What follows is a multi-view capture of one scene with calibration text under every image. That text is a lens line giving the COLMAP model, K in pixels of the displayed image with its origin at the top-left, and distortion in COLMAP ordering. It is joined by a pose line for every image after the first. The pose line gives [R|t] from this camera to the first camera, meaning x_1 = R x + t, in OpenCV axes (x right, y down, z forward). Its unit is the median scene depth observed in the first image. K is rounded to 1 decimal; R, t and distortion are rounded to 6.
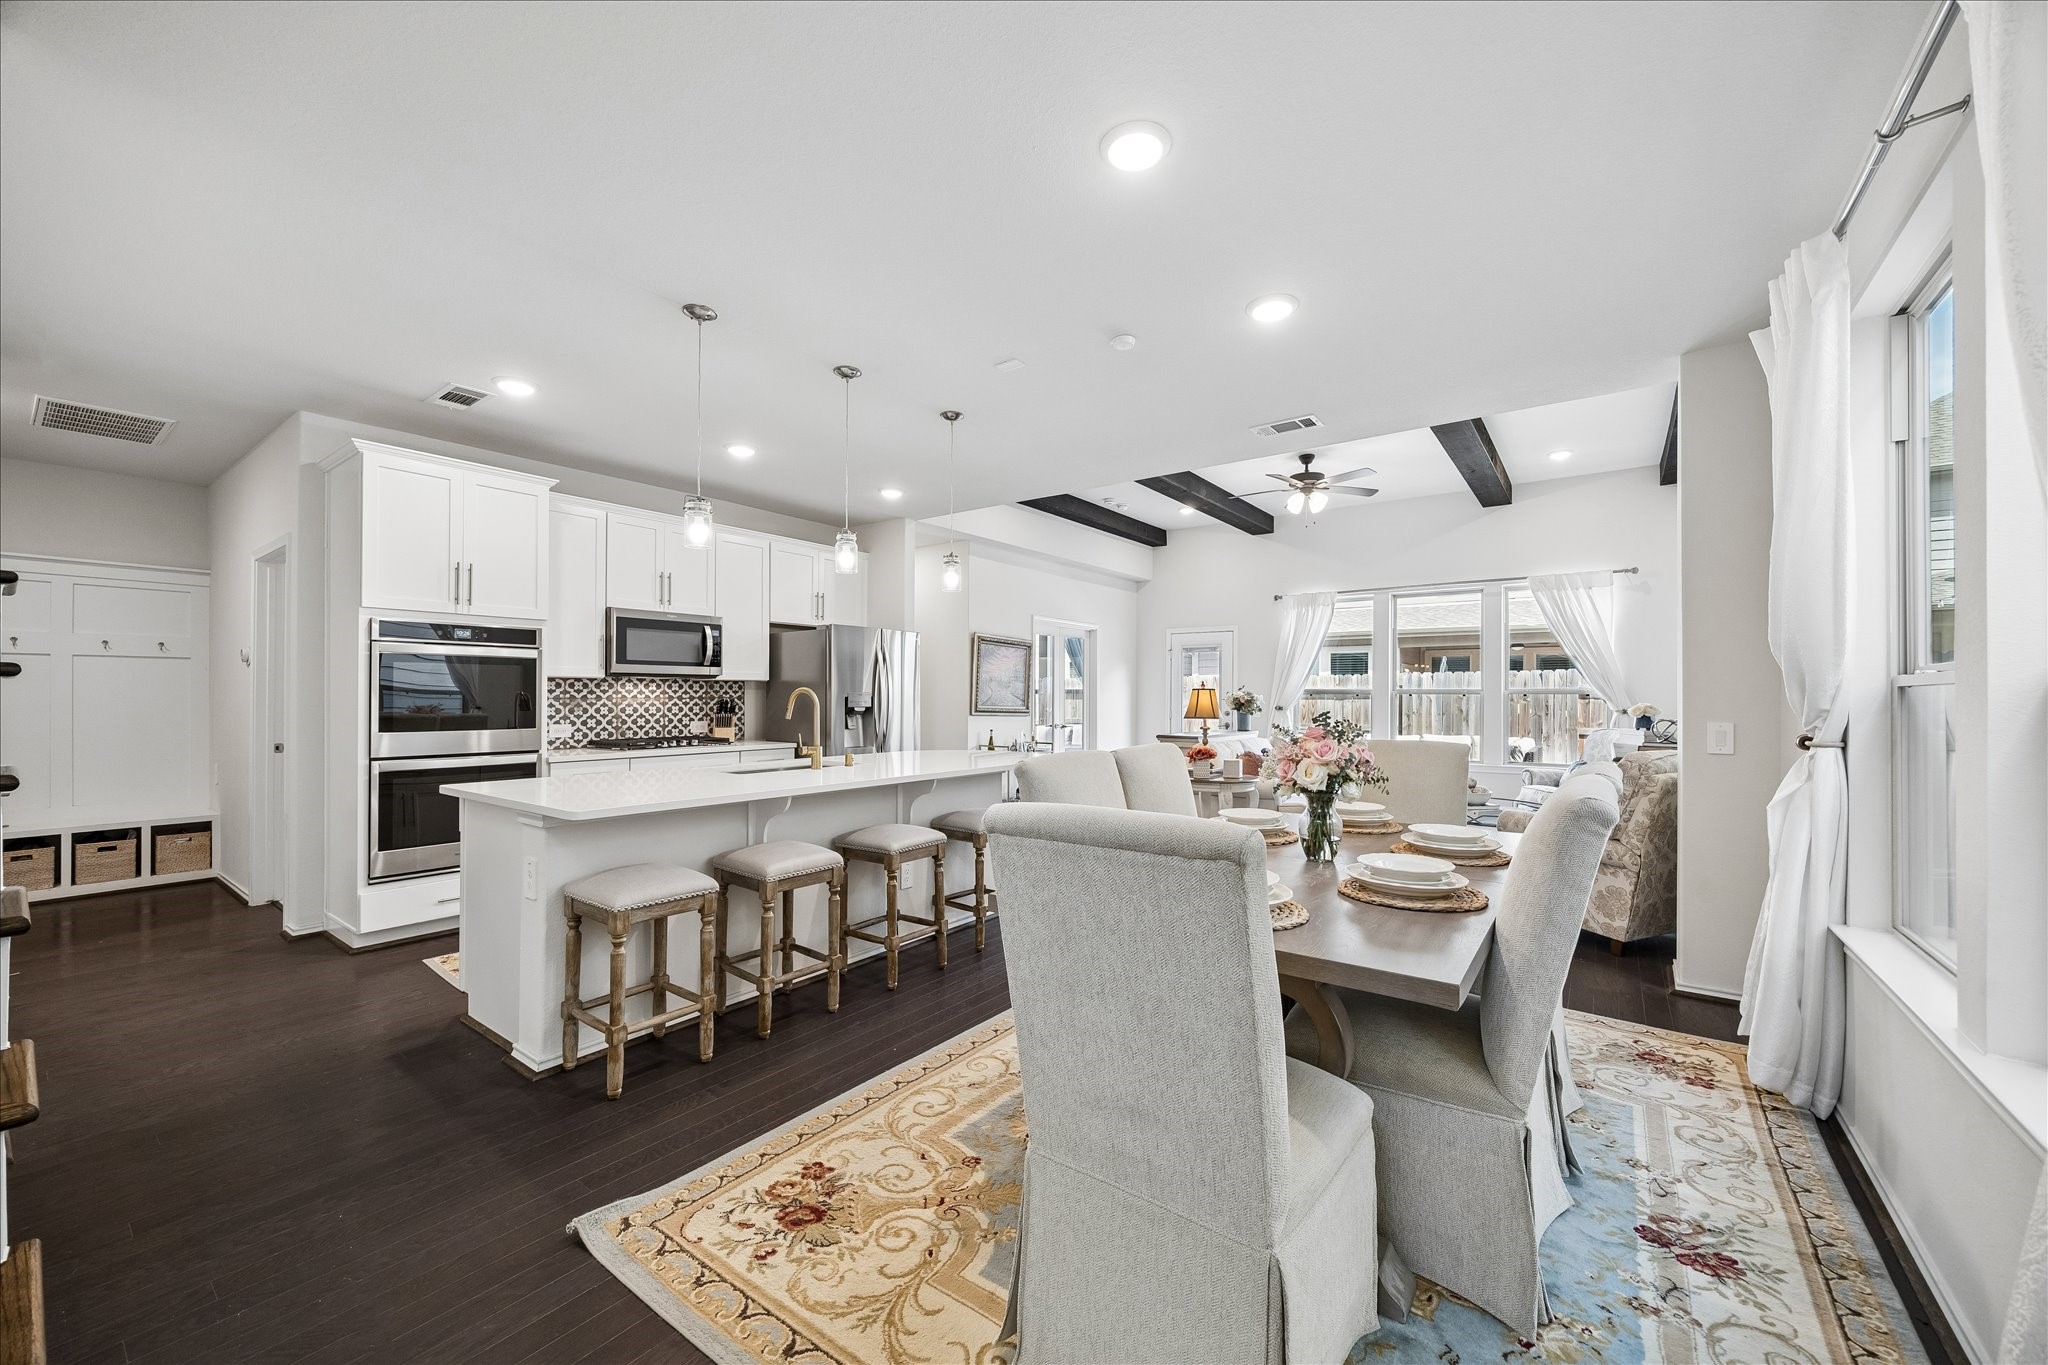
lens RADIAL K [[788.4, 0, 1032.3], [0, 788.4, 700.3], [0, 0, 1]] dist [-0.000397, 0.000156]
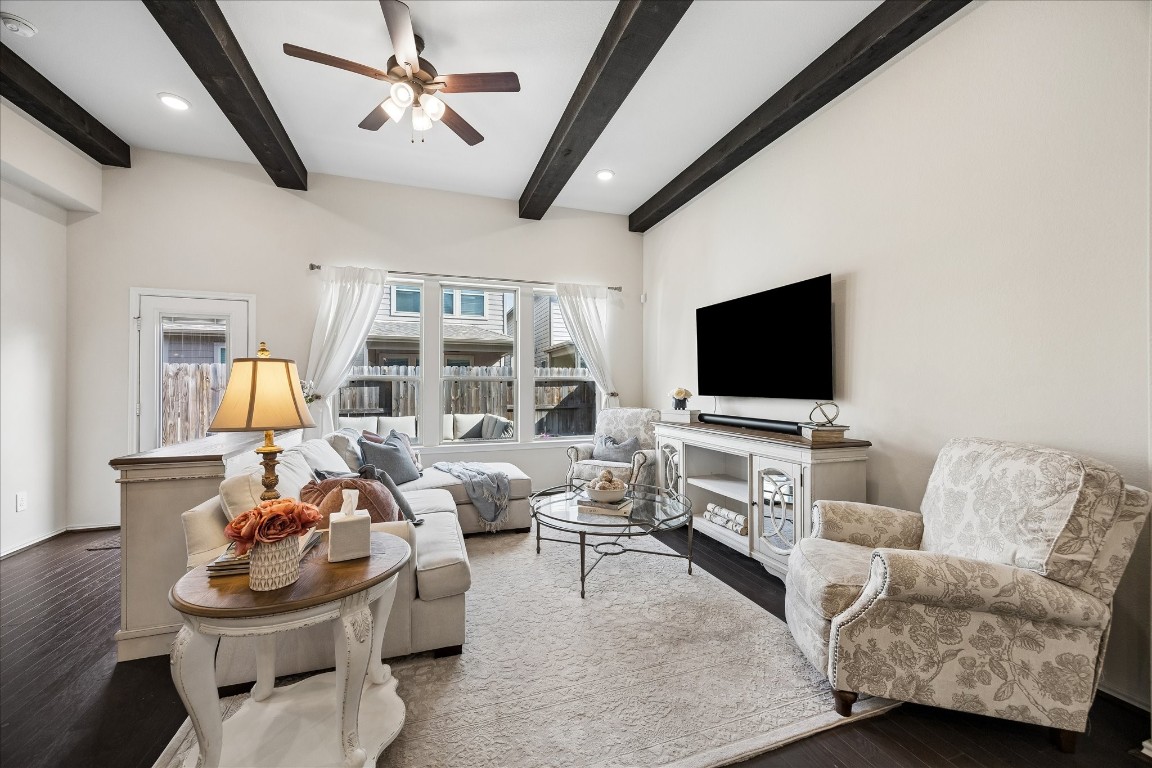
lens RADIAL K [[443.3, 0, 573.9], [0, 443.3, 387.3], [0, 0, 1]] dist [-0.001480, -0.000270]
pose [[0.569546, -0.006089, 0.821937, 0.077628], [0.007396, 0.999970, 0.002283, 0.000073], [-0.821926, 0.004779, 0.569574, 0.494544]]
